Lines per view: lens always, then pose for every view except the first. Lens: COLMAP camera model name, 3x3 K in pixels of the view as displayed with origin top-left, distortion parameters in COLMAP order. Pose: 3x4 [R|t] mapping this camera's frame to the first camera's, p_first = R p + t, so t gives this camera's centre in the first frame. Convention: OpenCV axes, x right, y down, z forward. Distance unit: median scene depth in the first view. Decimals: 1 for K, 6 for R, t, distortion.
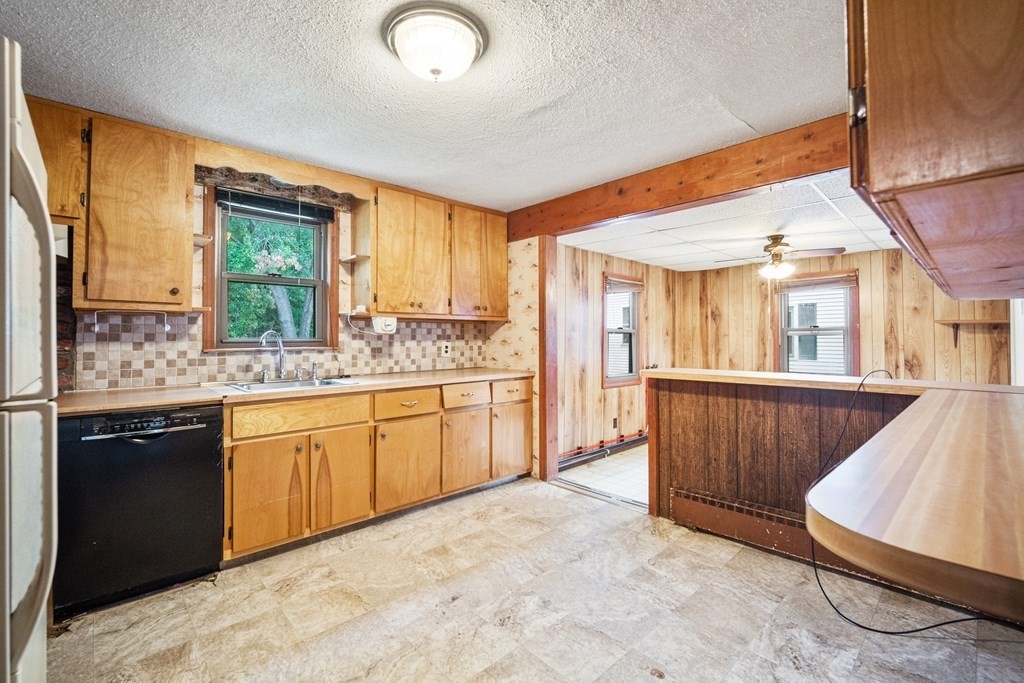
lens RADIAL K [[449.8, 0, 512.7], [0, 449.8, 331.7], [0, 0, 1]] dist [-0.007372, 0.000981]
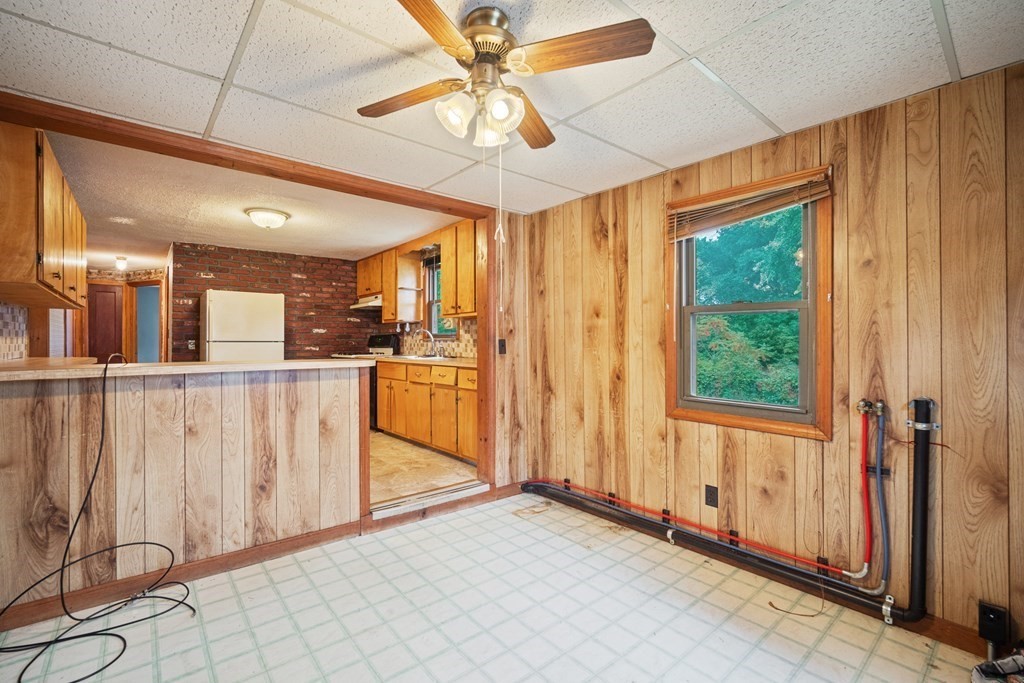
lens RADIAL K [[449.8, 0, 509.8], [0, 449.8, 339.3], [0, 0, 1]] dist [-0.007372, 0.000981]
pose [[-0.064546, -0.003744, -0.997908, 1.207189], [0.014772, 0.999880, -0.004707, 0.049299], [0.997805, -0.015045, -0.064483, 1.333996]]
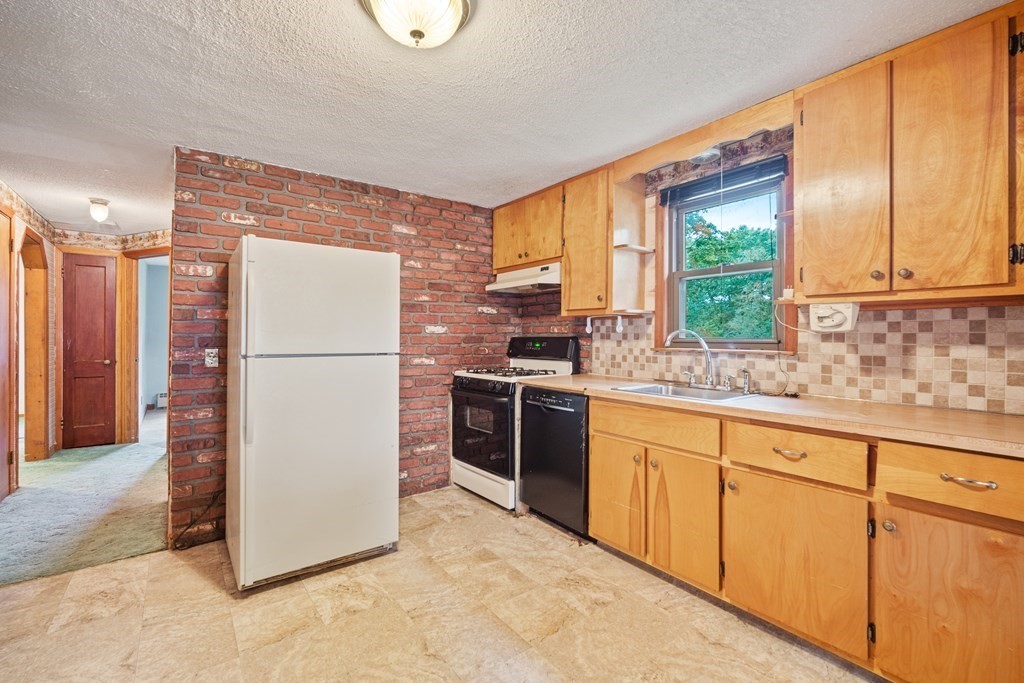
lens RADIAL K [[449.8, 0, 509.8], [0, 449.8, 334.8], [0, 0, 1]] dist [-0.007372, 0.000981]
pose [[-0.115751, -0.001115, -0.993278, 0.359531], [0.007138, 0.999973, -0.001955, 0.006609], [0.993253, -0.007317, -0.115740, 0.673537]]
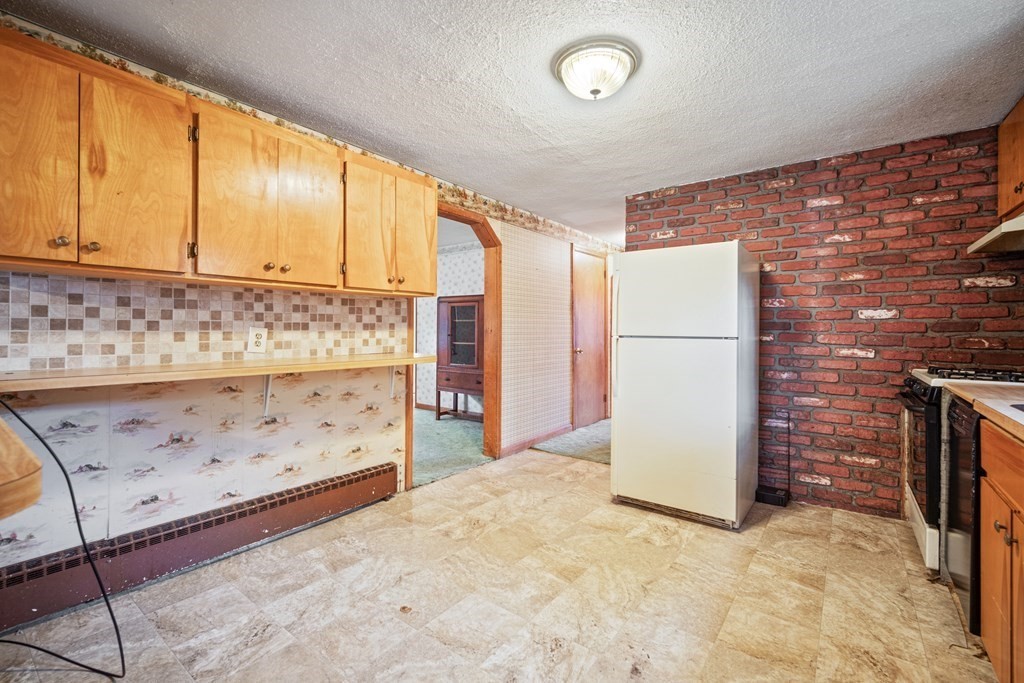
lens RADIAL K [[449.8, 0, 510.9], [0, 449.8, 329.1], [0, 0, 1]] dist [-0.007372, 0.000981]
pose [[-0.986441, -0.002639, -0.164096, 0.126517], [-0.000489, 0.999914, -0.013137, 0.031593], [0.164116, -0.012878, -0.986357, 1.116383]]
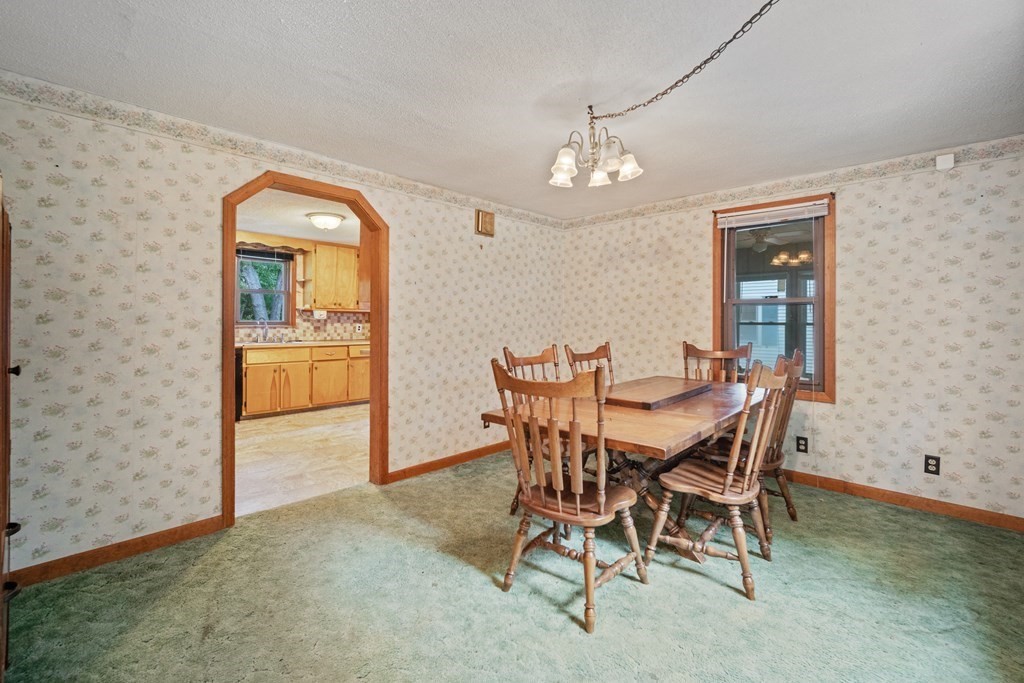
lens RADIAL K [[449.8, 0, 510.6], [0, 449.8, 324.3], [0, 0, 1]] dist [-0.007372, 0.000981]
pose [[0.998743, 0.010962, 0.048912, 0.457718], [-0.011767, 0.999799, 0.016205, -0.014714], [-0.048724, -0.016760, 0.998672, -1.011526]]
